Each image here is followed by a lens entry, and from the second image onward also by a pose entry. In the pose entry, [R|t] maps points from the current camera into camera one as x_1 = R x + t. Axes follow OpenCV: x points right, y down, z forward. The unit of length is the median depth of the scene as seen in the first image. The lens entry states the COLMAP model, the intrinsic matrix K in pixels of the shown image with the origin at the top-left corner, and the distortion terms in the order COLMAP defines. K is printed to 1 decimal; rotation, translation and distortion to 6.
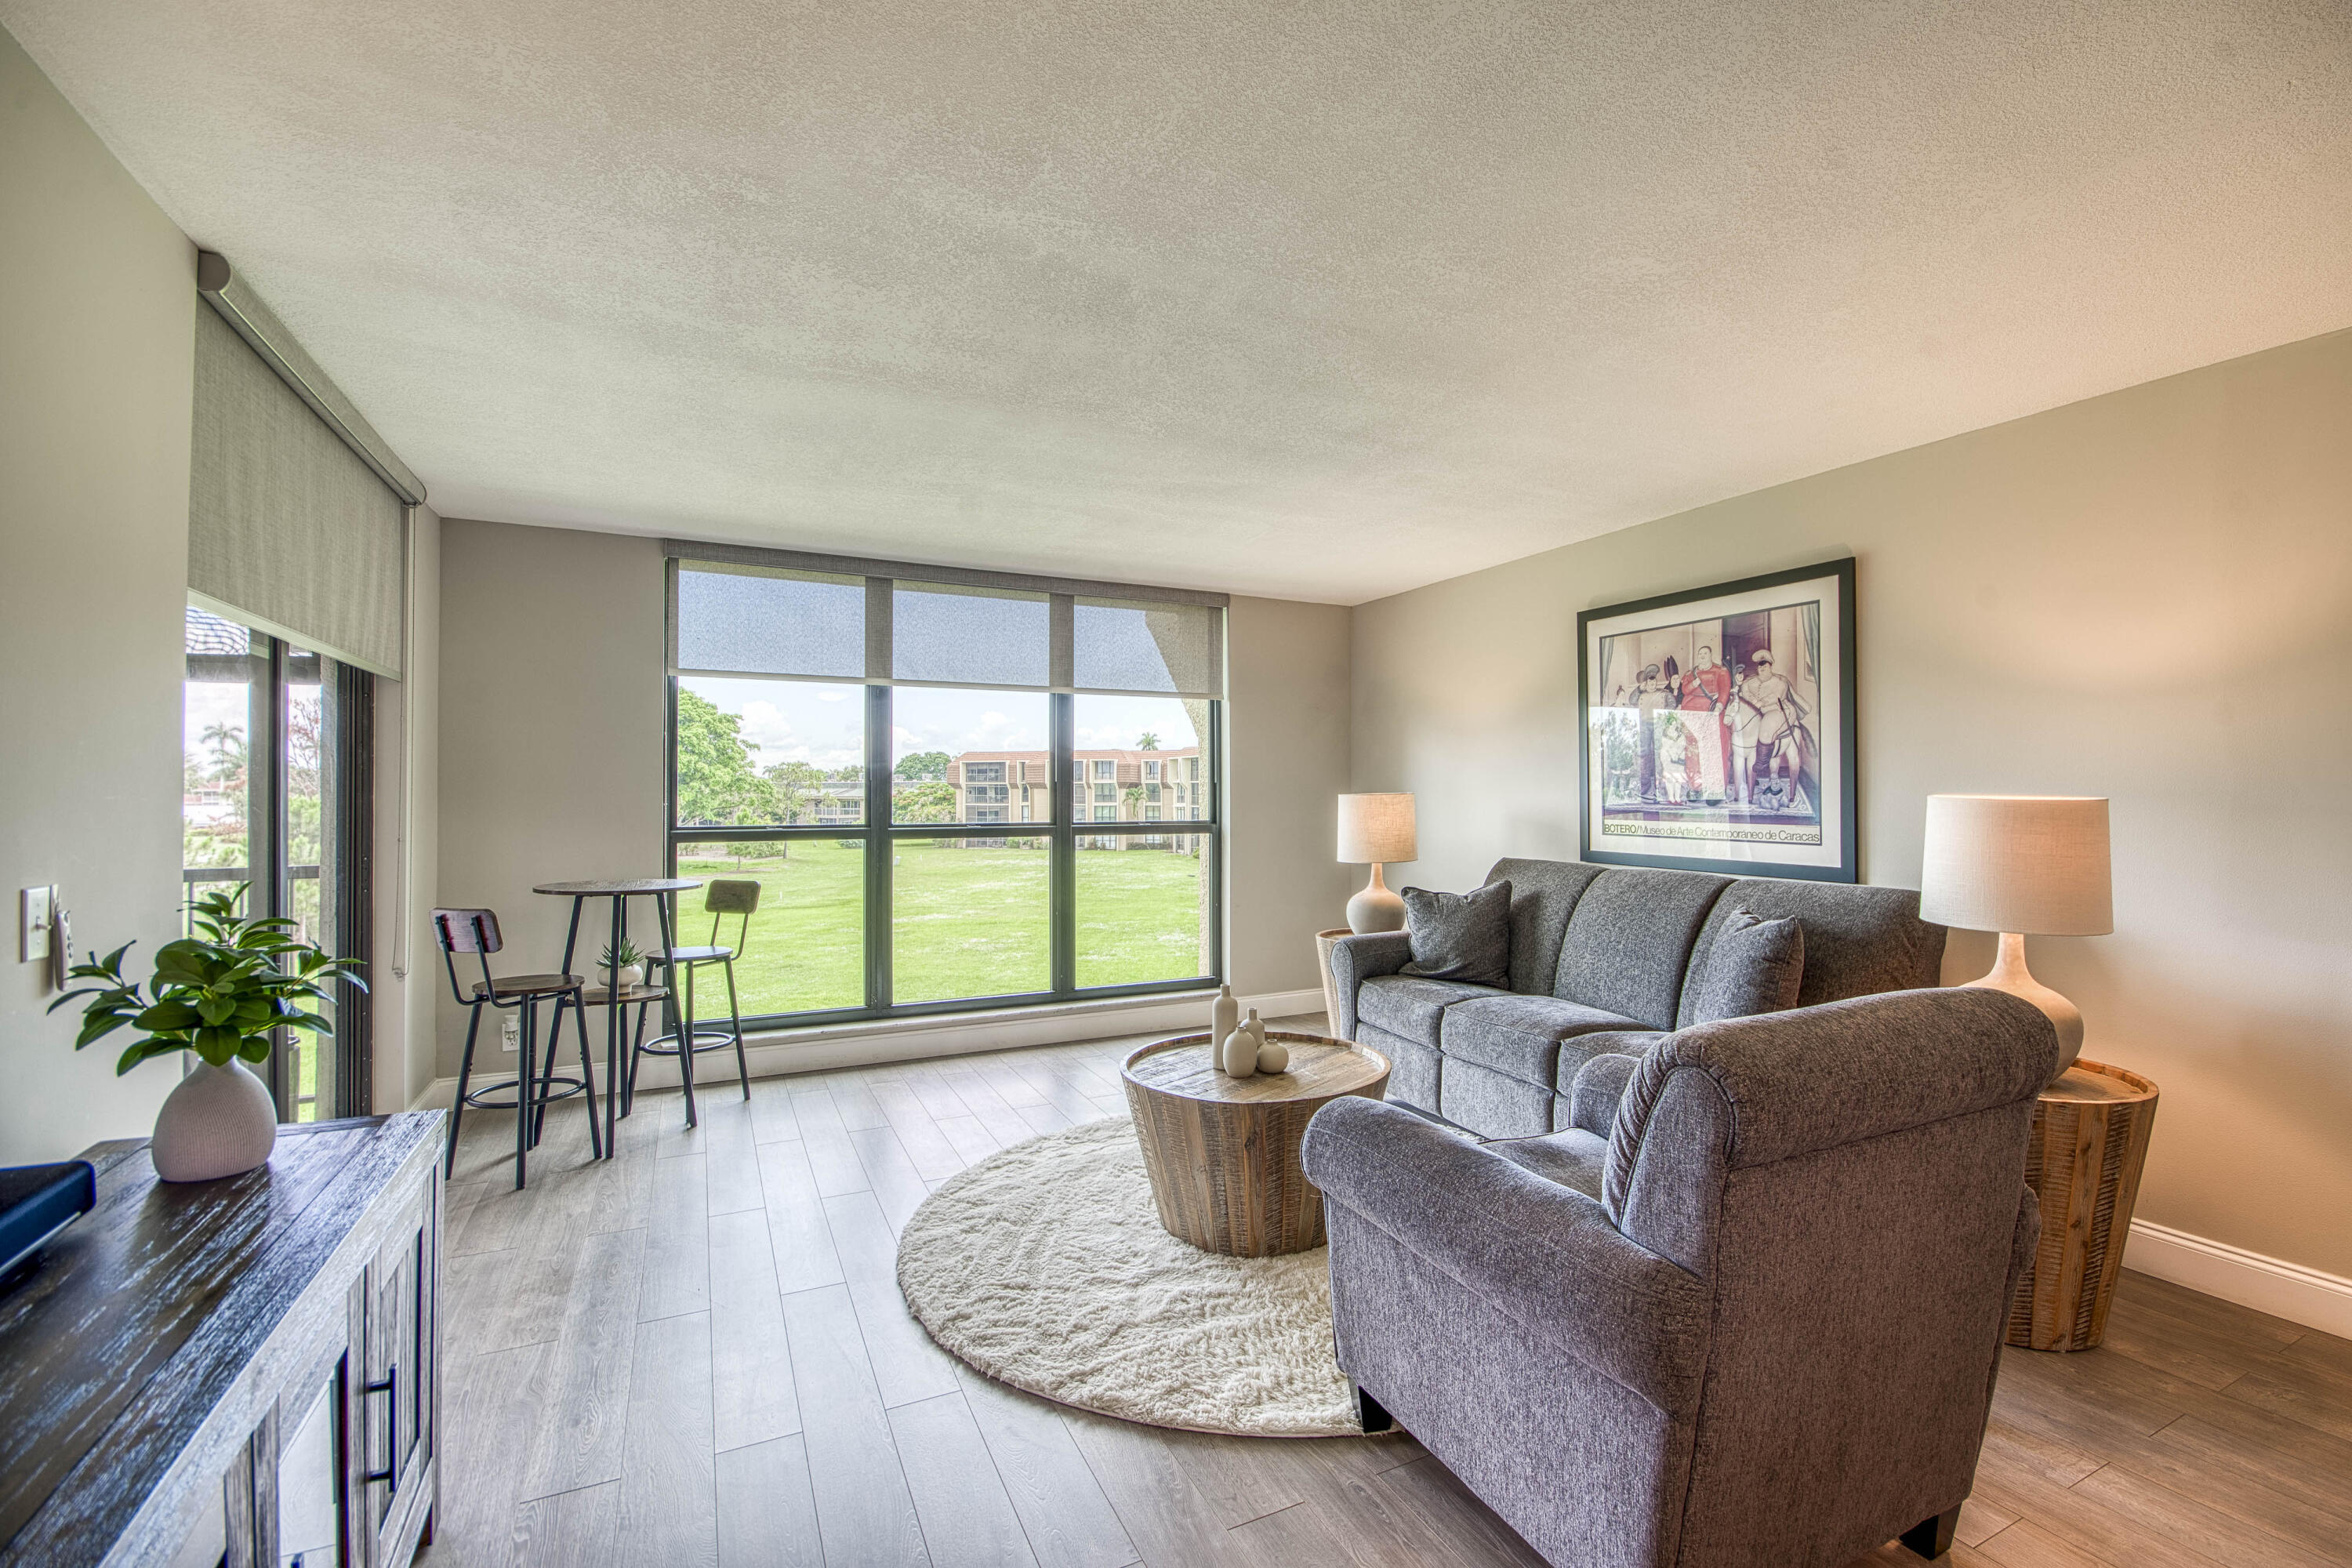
lens RADIAL K [[1041.6, 0, 1237.3], [0, 1041.6, 782.5], [0, 0, 1]] dist [0.001572, -0.005745]
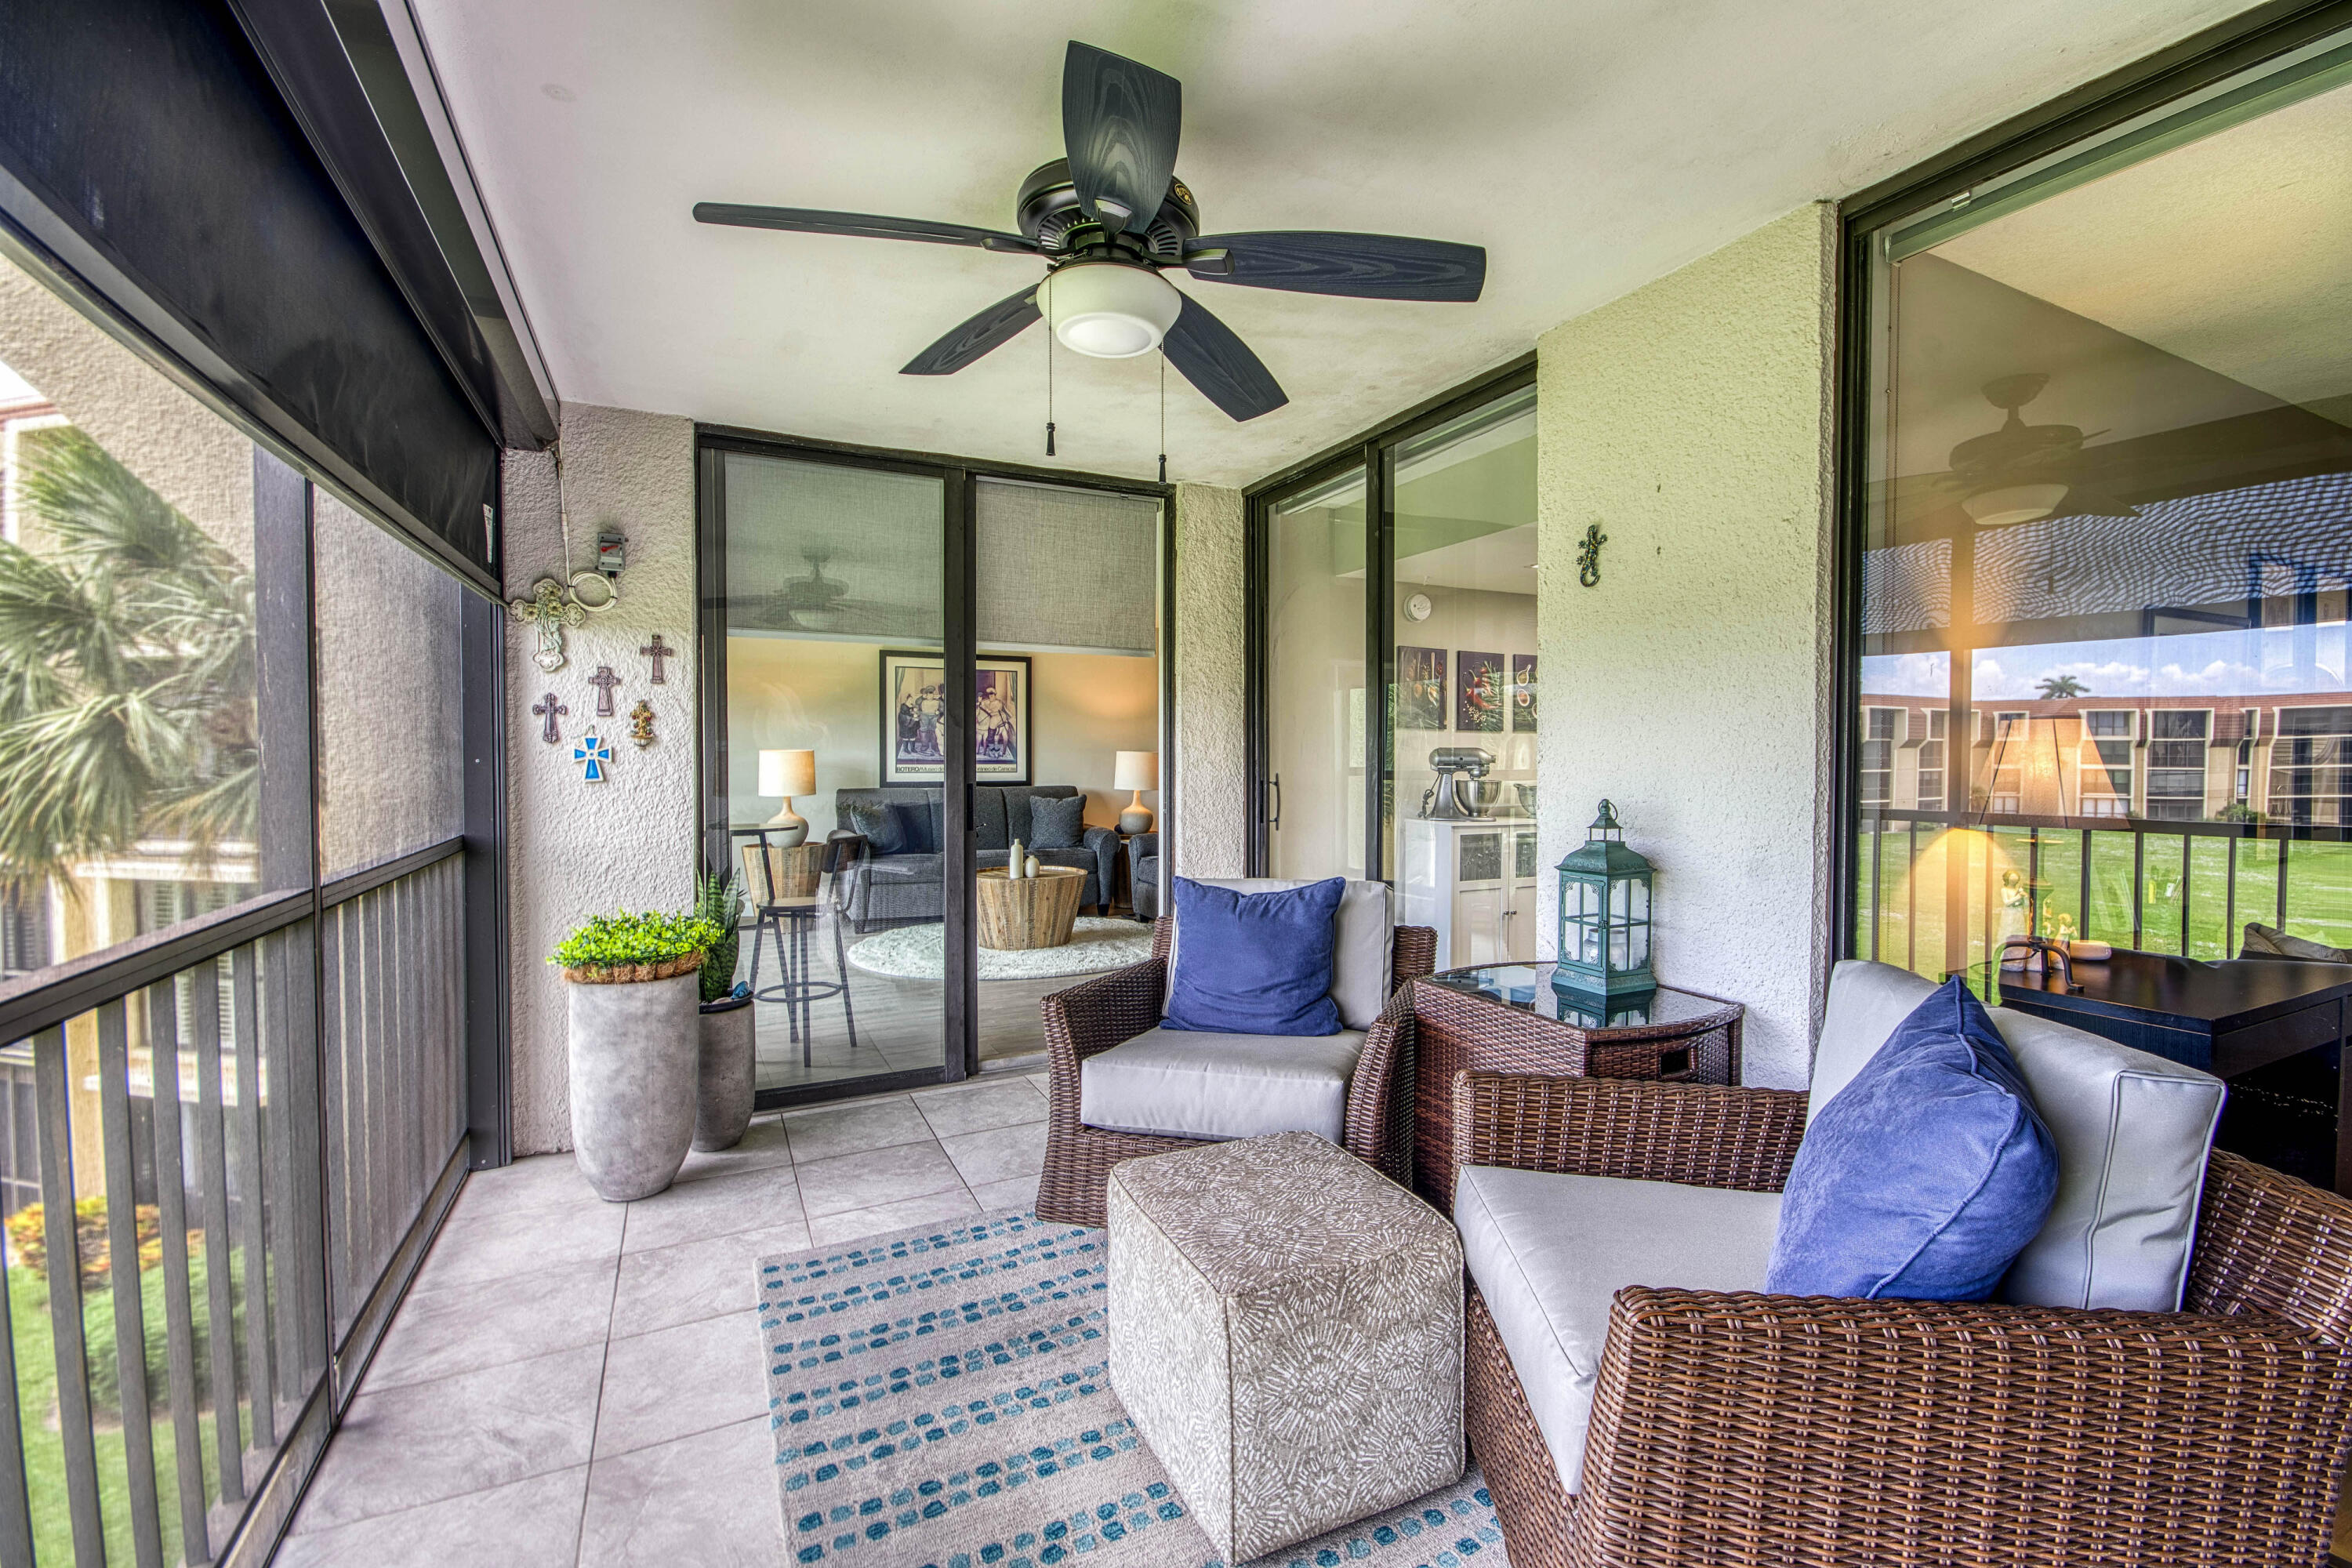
lens RADIAL K [[1041.6, 0, 1212.3], [0, 1041.6, 773.4], [0, 0, 1]] dist [0.001572, -0.005745]
pose [[0.022852, -0.014446, 0.999634, -1.576125], [-0.007662, 0.999864, 0.014625, 0.020492], [-0.999710, -0.007994, 0.022738, 0.419308]]
